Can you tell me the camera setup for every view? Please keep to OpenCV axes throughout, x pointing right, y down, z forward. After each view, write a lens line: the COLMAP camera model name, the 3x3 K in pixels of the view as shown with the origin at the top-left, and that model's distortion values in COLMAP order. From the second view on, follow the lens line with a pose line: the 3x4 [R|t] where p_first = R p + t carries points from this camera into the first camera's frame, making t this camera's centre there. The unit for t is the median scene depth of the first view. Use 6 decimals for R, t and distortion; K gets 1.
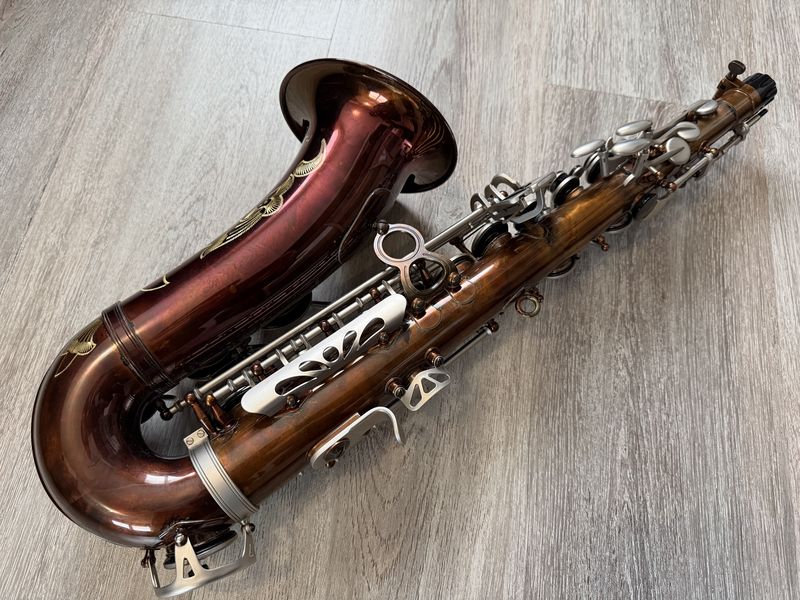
lens RADIAL K [[554.2, 0, 395.8], [0, 554.2, 296.3], [0, 0, 1]] dist [0.001236, 0.005162]
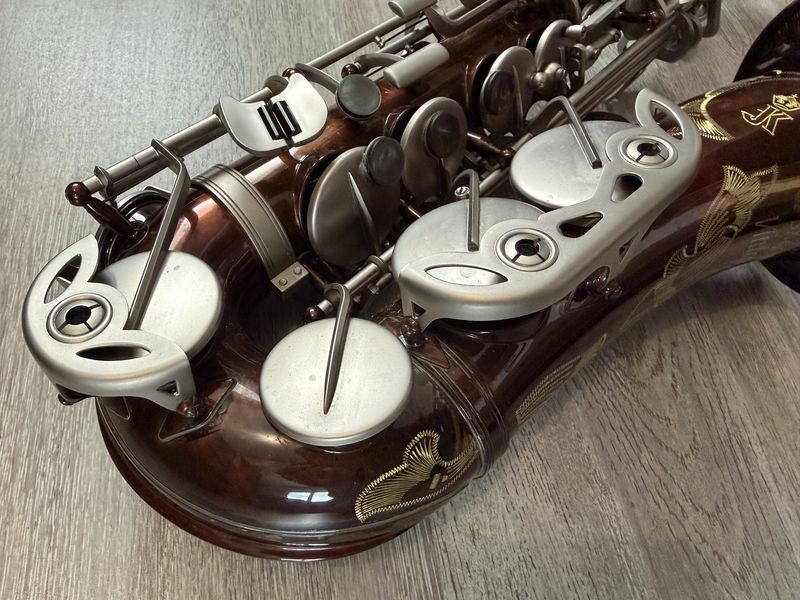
lens RADIAL K [[551.9, 0, 340.8], [0, 551.9, 310.6], [0, 0, 1]] dist [-0.000670, 0.010409]
pose [[0.961023, -0.198075, 0.192877, -0.412506], [0.219417, 0.970875, -0.096221, 0.166238], [-0.168201, 0.134791, 0.976494, 0.388379]]
